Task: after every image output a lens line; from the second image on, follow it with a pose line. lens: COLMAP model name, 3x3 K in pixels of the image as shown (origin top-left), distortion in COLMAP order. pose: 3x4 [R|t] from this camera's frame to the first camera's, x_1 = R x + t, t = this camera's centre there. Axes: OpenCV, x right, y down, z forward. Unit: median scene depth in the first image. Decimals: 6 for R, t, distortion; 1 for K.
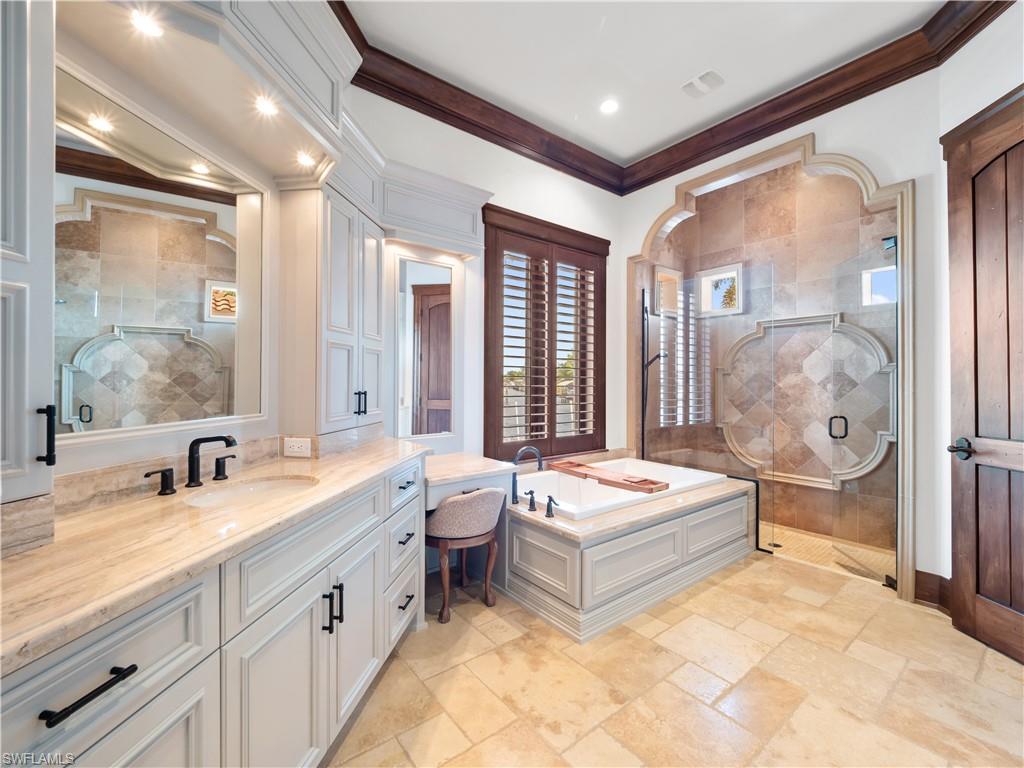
lens RADIAL K [[439.8, 0, 509.8], [0, 439.8, 380.4], [0, 0, 1]] dist [0.004091, -0.003800]
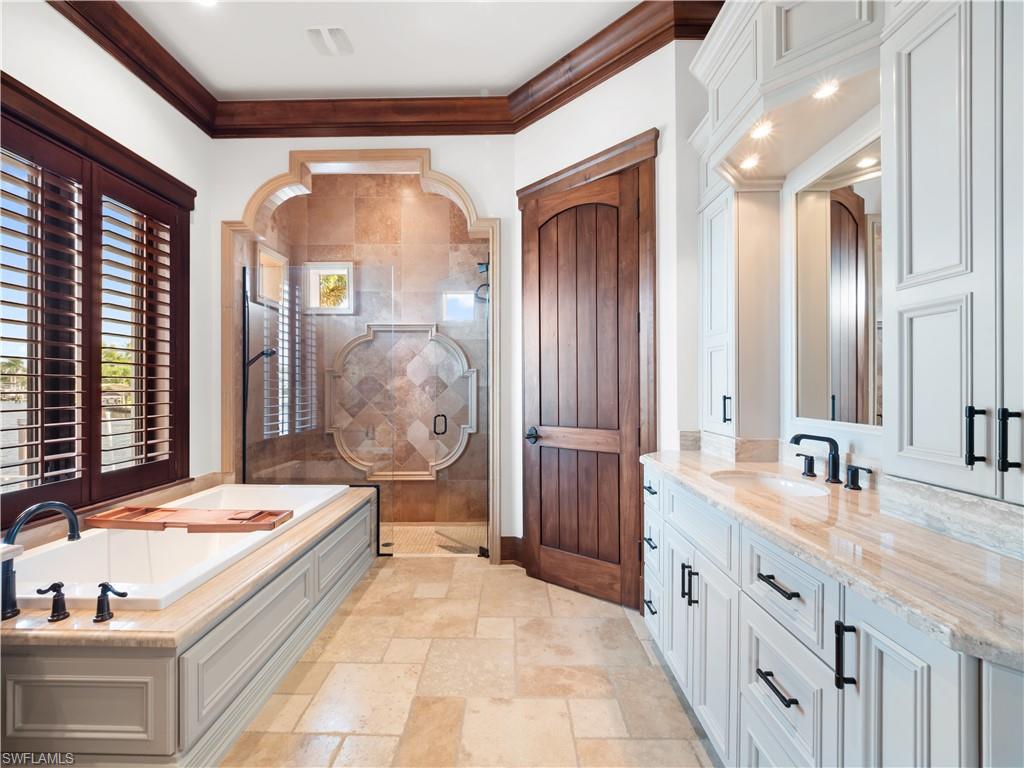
lens RADIAL K [[439.8, 0, 508.2], [0, 439.8, 385.3], [0, 0, 1]] dist [0.004091, -0.003800]
pose [[0.629324, -0.002327, 0.777140, -0.015084], [-0.000863, 0.999993, 0.003693, 0.001449], [-0.777143, -0.002995, 0.629317, 0.160979]]
